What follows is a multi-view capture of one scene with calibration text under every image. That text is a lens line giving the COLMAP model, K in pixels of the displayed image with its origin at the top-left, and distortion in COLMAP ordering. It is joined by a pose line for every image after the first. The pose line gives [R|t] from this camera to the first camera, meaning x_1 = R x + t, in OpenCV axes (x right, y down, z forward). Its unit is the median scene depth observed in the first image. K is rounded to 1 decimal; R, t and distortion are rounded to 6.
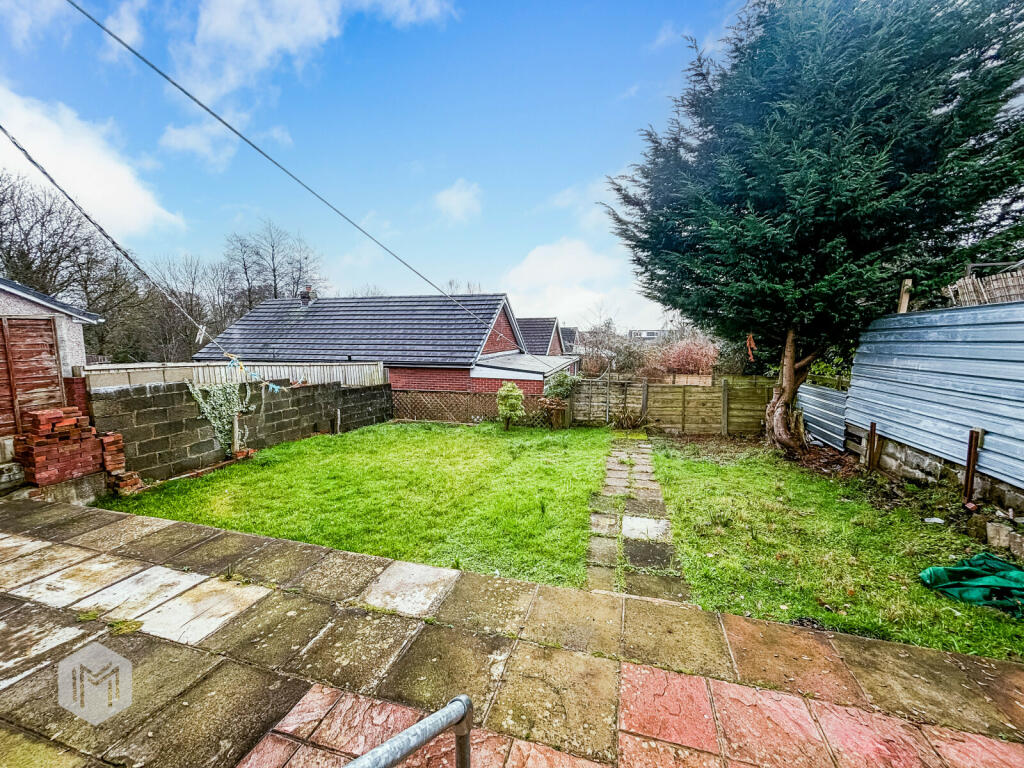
lens RADIAL K [[412.2, 0, 514.3], [0, 412.2, 384.3], [0, 0, 1]] dist [0.015973, 0.000054]
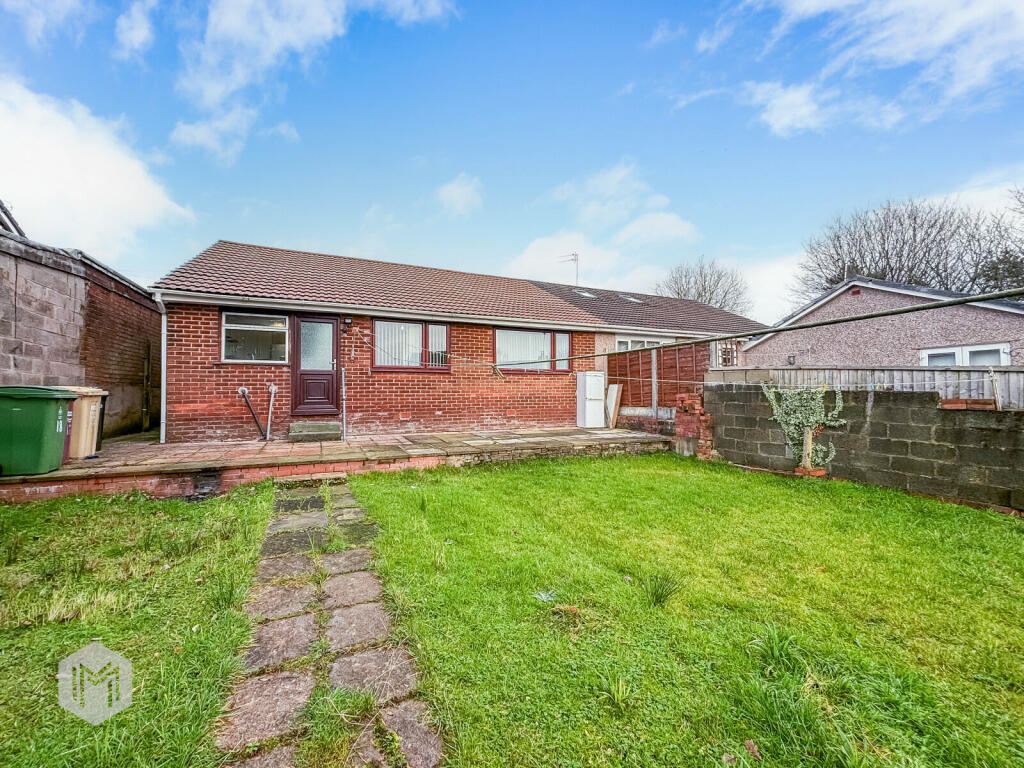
lens RADIAL K [[412.2, 0, 513.2], [0, 412.2, 384.2], [0, 0, 1]] dist [0.015973, 0.000054]
pose [[-0.754115, -0.007209, -0.656703, 0.389086], [-0.067911, 0.995435, 0.067058, -0.030394], [0.653222, 0.095166, -0.751162, 1.325207]]
